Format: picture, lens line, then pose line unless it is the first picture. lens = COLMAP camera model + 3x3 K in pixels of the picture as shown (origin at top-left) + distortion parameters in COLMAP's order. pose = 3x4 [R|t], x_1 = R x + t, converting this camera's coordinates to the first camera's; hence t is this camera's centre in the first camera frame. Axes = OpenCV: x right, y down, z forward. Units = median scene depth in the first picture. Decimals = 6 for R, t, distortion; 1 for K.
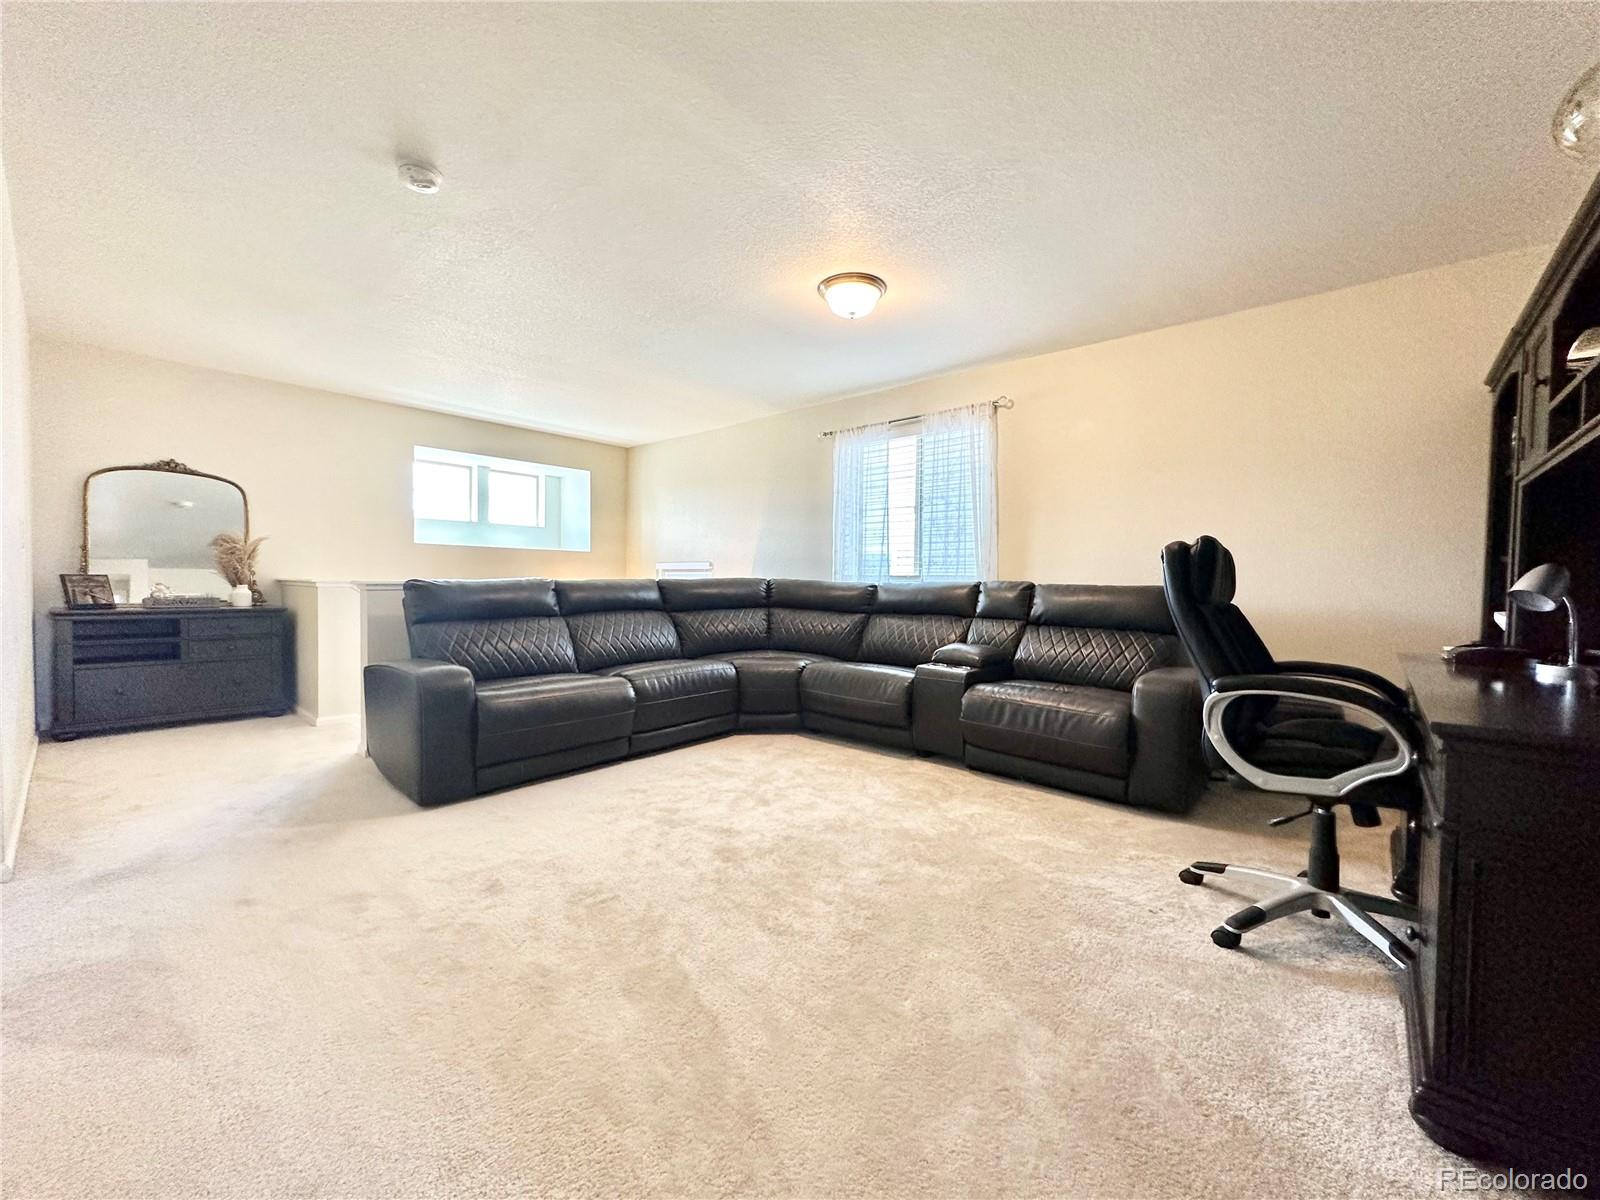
lens RADIAL K [[641.4, 0, 806.8], [0, 641.4, 601.4], [0, 0, 1]] dist [-0.001004, 0.000177]
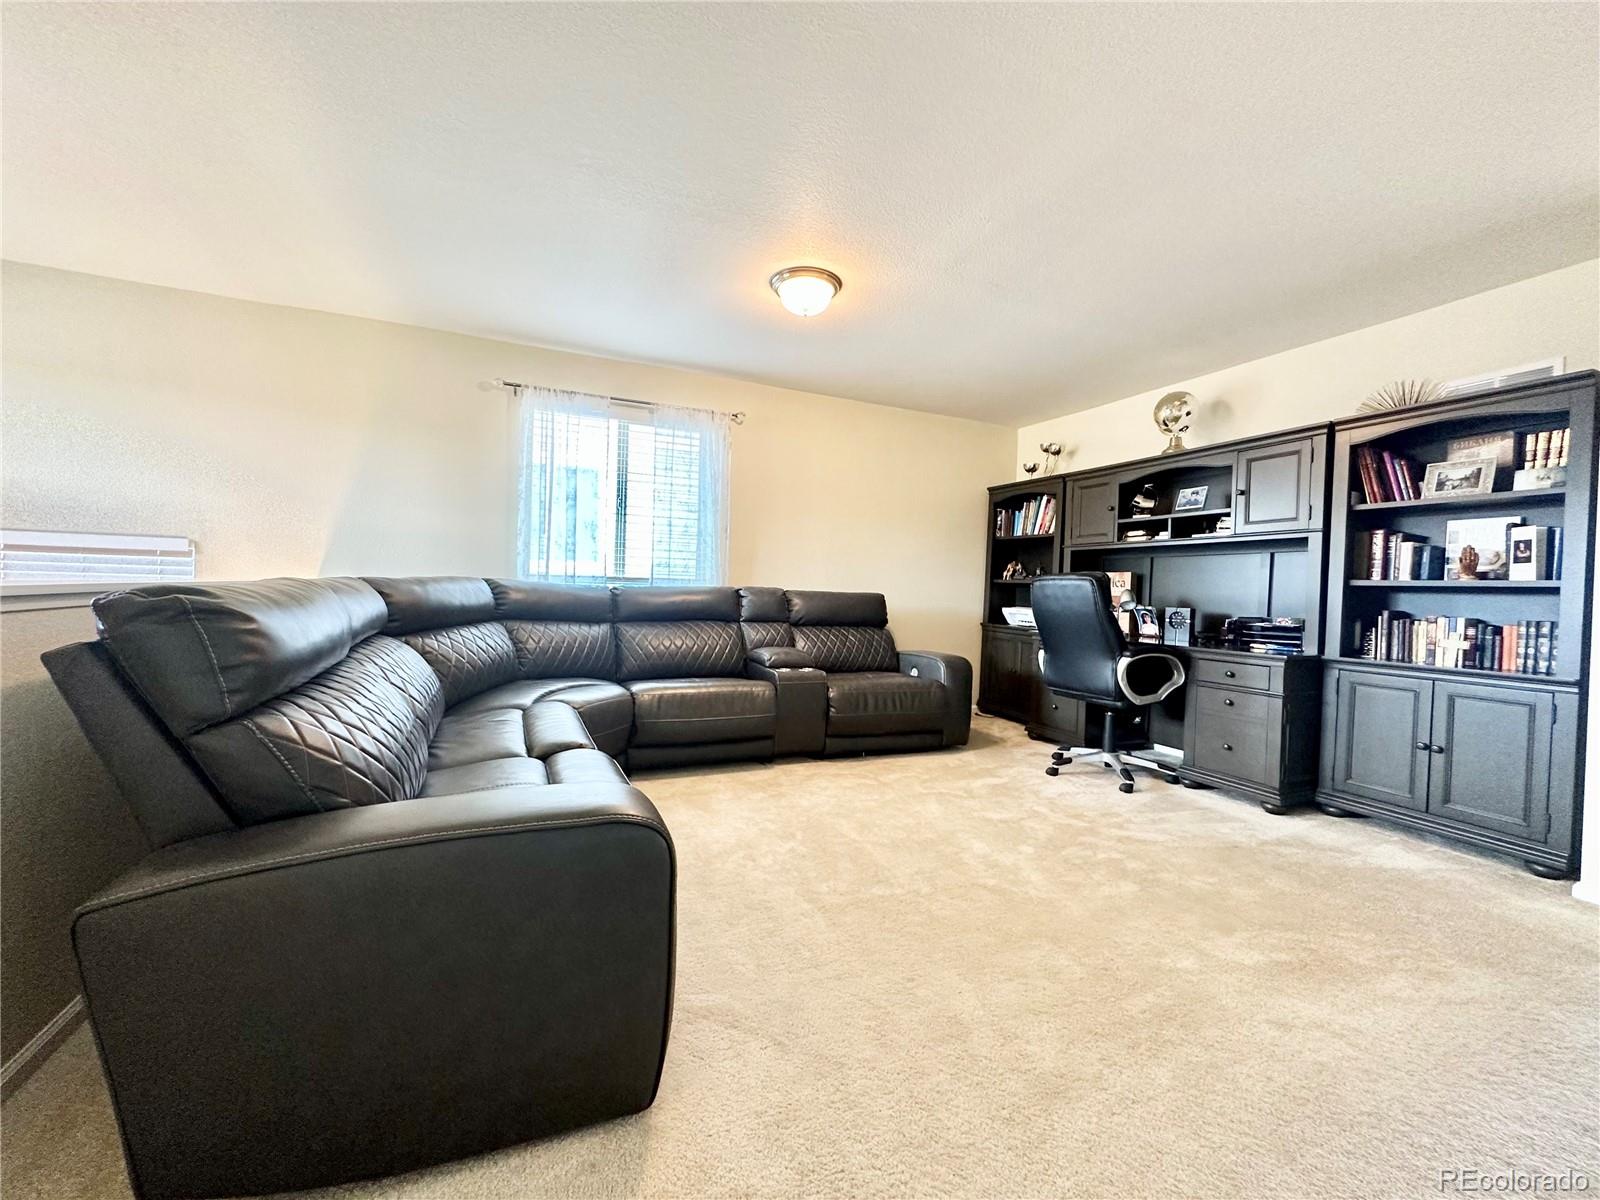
lens RADIAL K [[637.9, 0, 800.0], [0, 637.9, 600.0], [0, 0, 1]] dist [-0.002319, -0.000088]
pose [[0.428558, -0.016338, 0.903367, -0.737312], [0.003047, 0.999857, 0.016637, -0.031016], [-0.903509, -0.004377, 0.428546, 0.553703]]
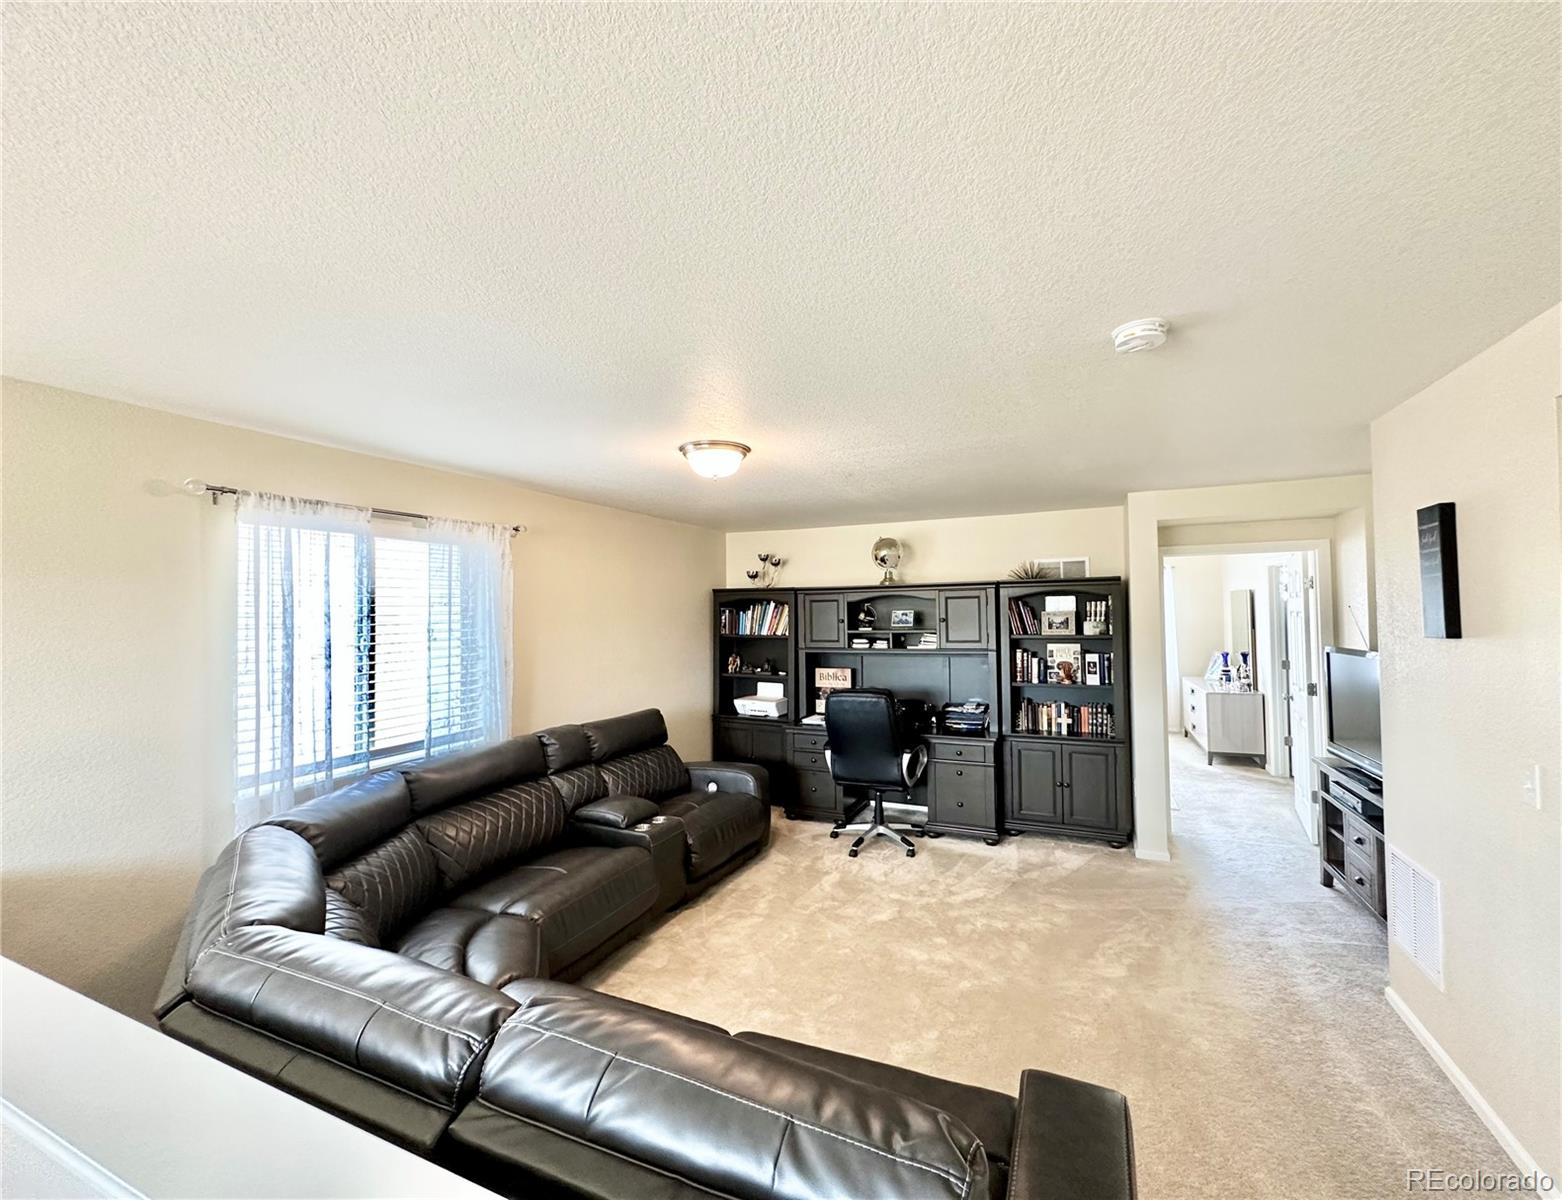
lens RADIAL K [[644.1, 0, 788.0], [0, 644.1, 593.6], [0, 0, 1]] dist [0.000307, 0.000148]
pose [[-0.292776, 0.014225, 0.956075, -0.813702], [0.041576, 0.999133, -0.002134, -0.247106], [-0.955277, 0.039125, -0.293114, 1.098692]]
